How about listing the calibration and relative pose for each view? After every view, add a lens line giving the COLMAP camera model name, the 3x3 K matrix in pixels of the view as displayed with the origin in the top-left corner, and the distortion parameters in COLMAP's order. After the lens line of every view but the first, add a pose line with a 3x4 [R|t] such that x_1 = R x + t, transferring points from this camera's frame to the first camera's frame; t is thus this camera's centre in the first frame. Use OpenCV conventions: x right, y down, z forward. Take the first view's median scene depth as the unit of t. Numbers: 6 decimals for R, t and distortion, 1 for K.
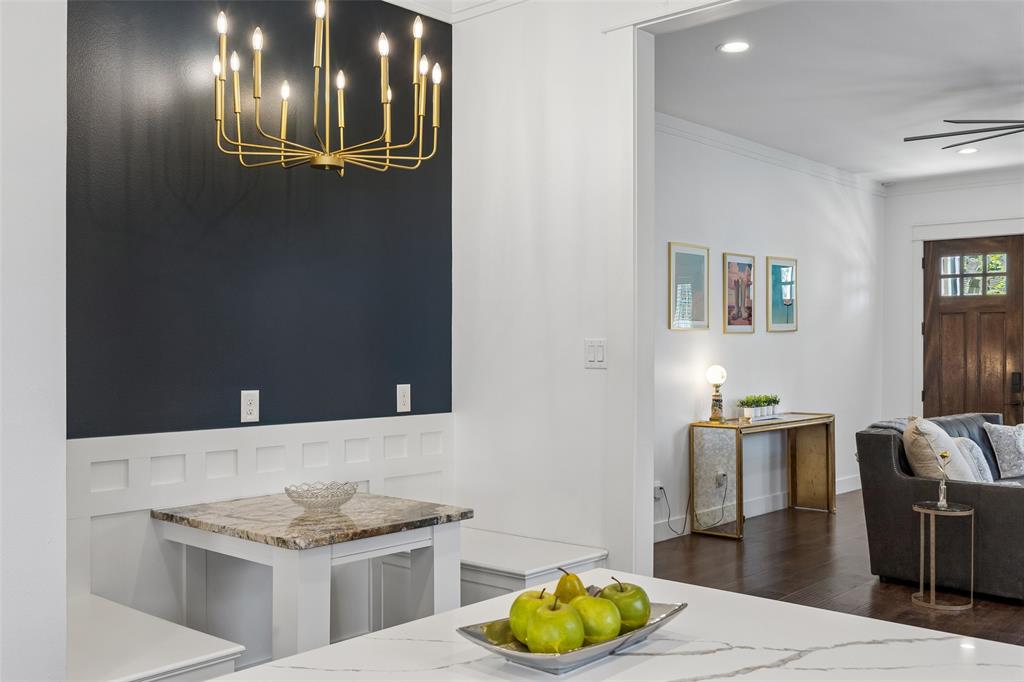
lens RADIAL K [[988.0, 0, 510.9], [0, 988.0, 341.3], [0, 0, 1]] dist [-0.019721, 0.000000]
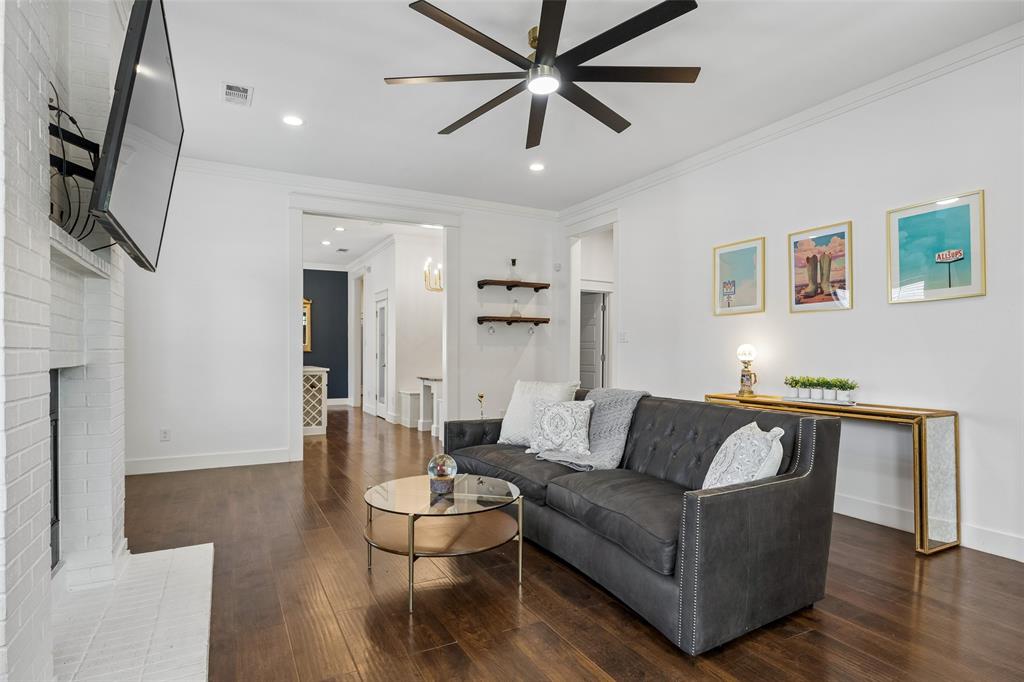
lens RADIAL K [[554.1, 0, 511.6], [0, 554.1, 343.8], [0, 0, 1]] dist [-0.000058, -0.000049]
pose [[-0.361804, -0.006822, -0.932229, 0.877431], [0.005938, 0.999936, -0.009622, 0.028255], [0.932235, -0.009017, -0.361741, 0.961106]]
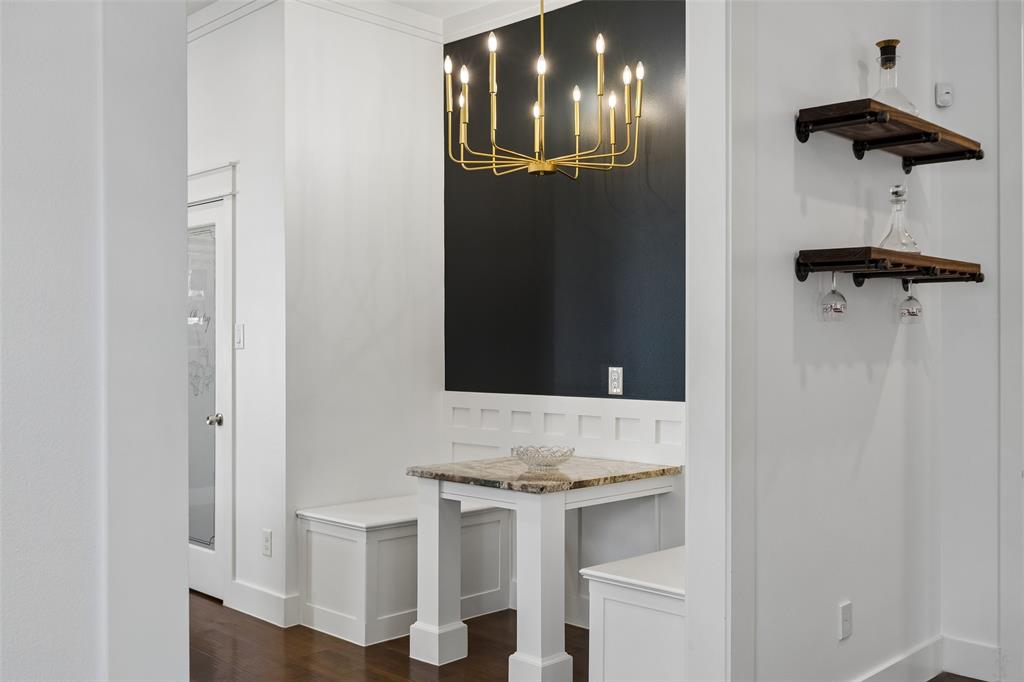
lens RADIAL K [[988.0, 0, 511.7], [0, 988.0, 339.2], [0, 0, 1]] dist [-0.019721, 0.000000]
pose [[-0.057108, 0.007037, -0.998343, 0.347063], [0.007282, 0.999951, 0.006632, 0.002083], [0.998341, -0.006891, -0.057156, 0.348823]]
